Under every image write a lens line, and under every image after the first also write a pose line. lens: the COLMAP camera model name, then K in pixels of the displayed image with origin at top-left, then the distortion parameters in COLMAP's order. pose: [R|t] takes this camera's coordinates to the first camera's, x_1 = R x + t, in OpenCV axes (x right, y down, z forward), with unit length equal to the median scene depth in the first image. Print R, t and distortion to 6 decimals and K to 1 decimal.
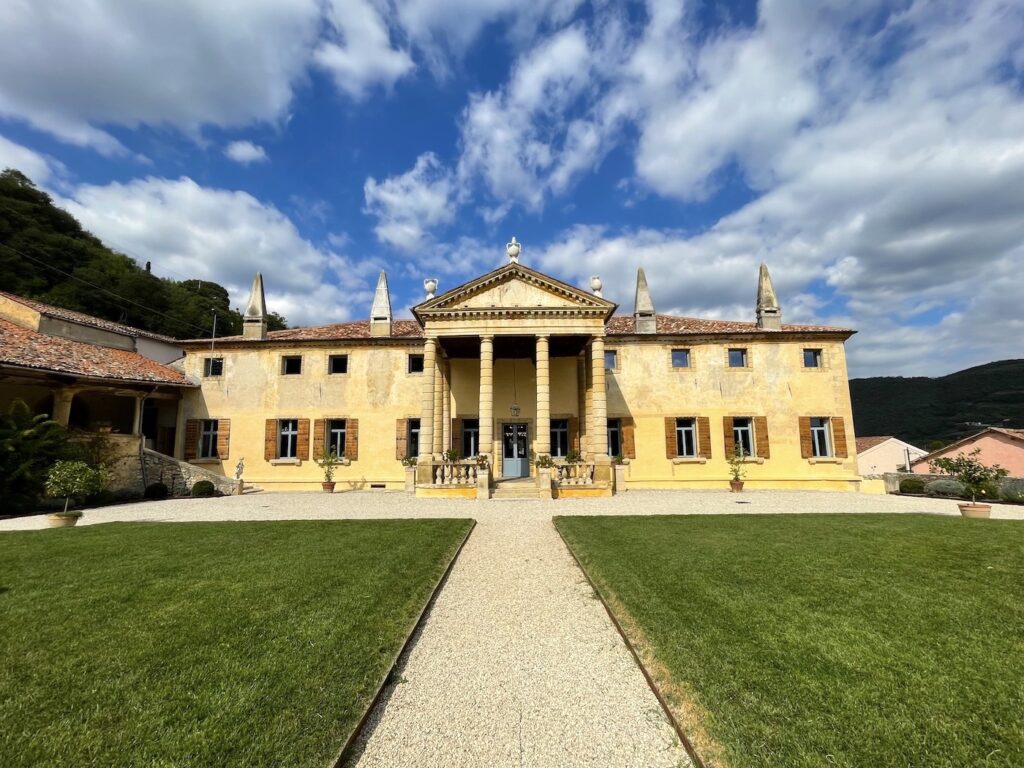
lens RADIAL K [[450.1, 0, 511.8], [0, 450.1, 387.5], [0, 0, 1]] dist [-0.016210, -0.000139]
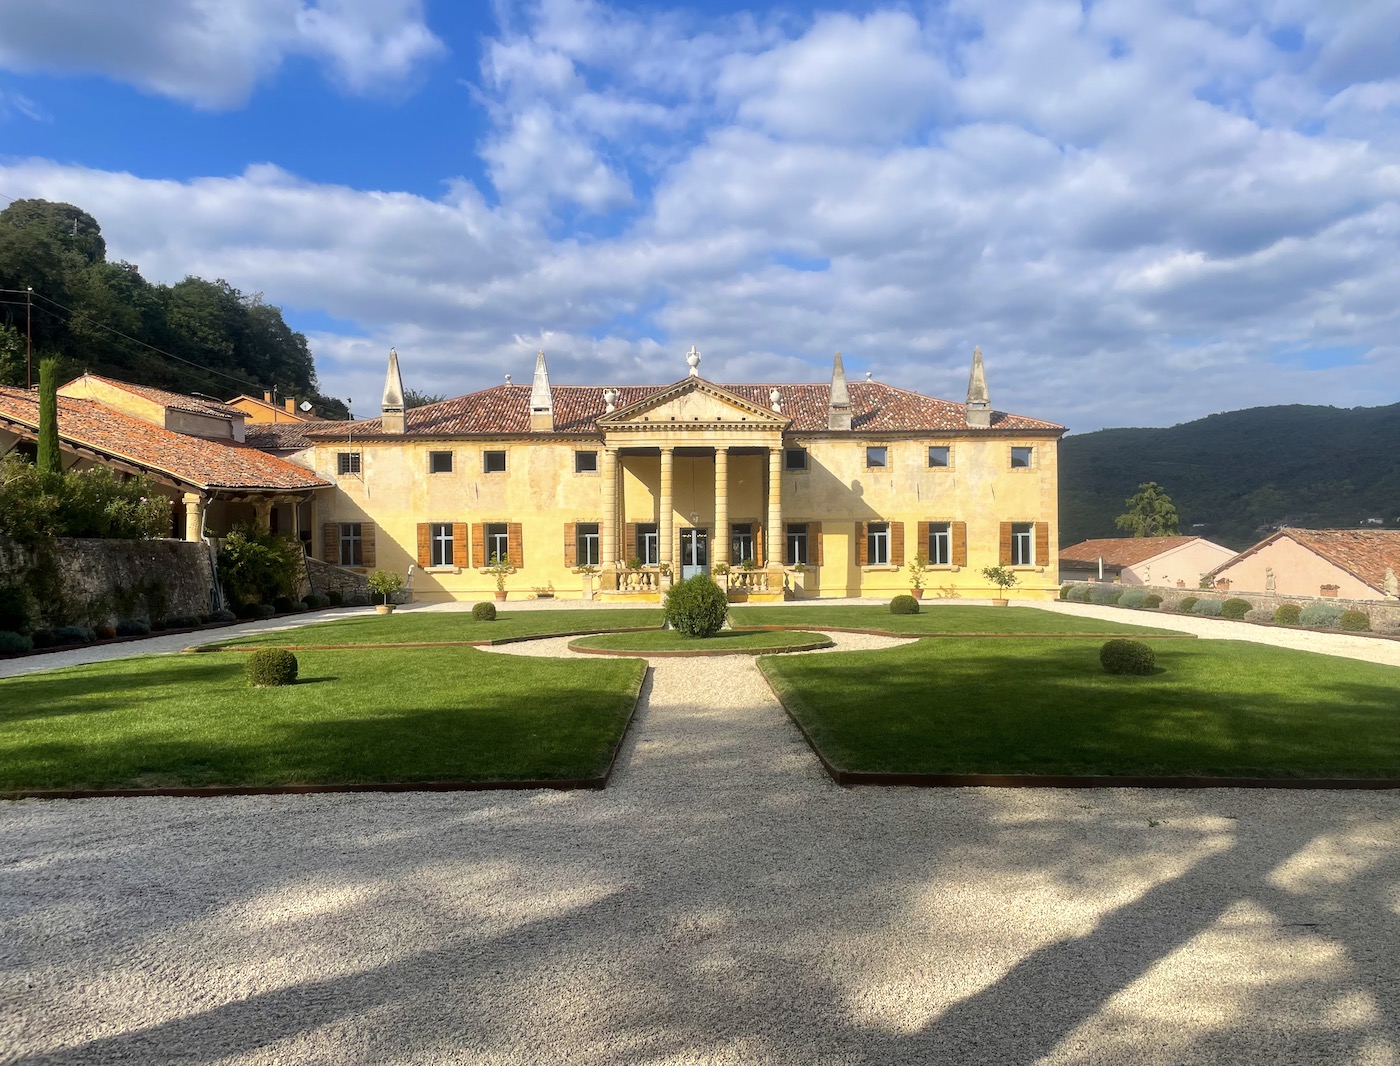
lens RADIAL K [[1125.2, 0, 699.9], [0, 1125.2, 534.9], [0, 0, 1]] dist [0.002781, 0.000176]
pose [[0.999804, 0.000450, 0.019788, -0.026161], [-0.003095, 0.990995, 0.133861, -0.215419], [-0.019549, -0.133896, 0.990803, -1.285579]]
